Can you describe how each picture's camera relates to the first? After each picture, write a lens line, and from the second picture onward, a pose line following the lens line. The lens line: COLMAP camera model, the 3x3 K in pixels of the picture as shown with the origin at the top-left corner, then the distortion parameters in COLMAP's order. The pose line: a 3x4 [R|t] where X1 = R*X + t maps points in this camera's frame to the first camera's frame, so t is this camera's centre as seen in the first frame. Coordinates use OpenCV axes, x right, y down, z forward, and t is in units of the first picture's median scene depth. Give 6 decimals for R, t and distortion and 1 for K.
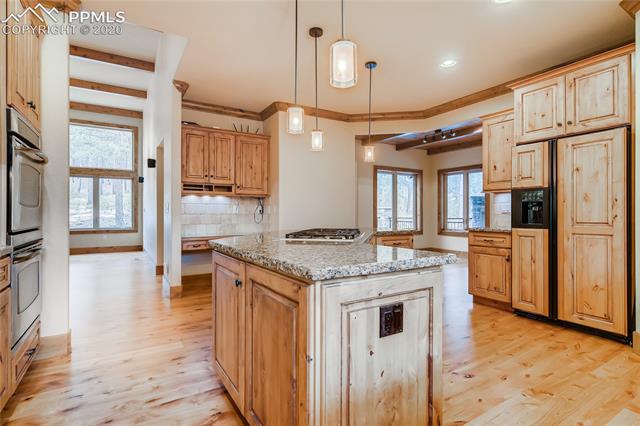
lens RADIAL K [[320.0, 0, 320.0], [0, 320.0, 213.0], [0, 0, 1]] dist [-0.002155, -0.000327]
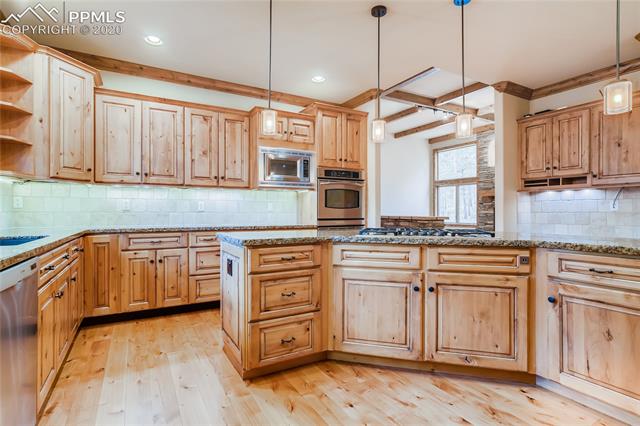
lens RADIAL K [[320.0, 0, 320.0], [0, 320.0, 213.0], [0, 0, 1]] dist [-0.002155, -0.000327]
pose [[-0.037691, -0.000563, -0.999289, 1.017785], [0.003951, 0.999992, -0.000713, 0.006452], [0.999282, -0.003975, -0.037688, 0.776418]]
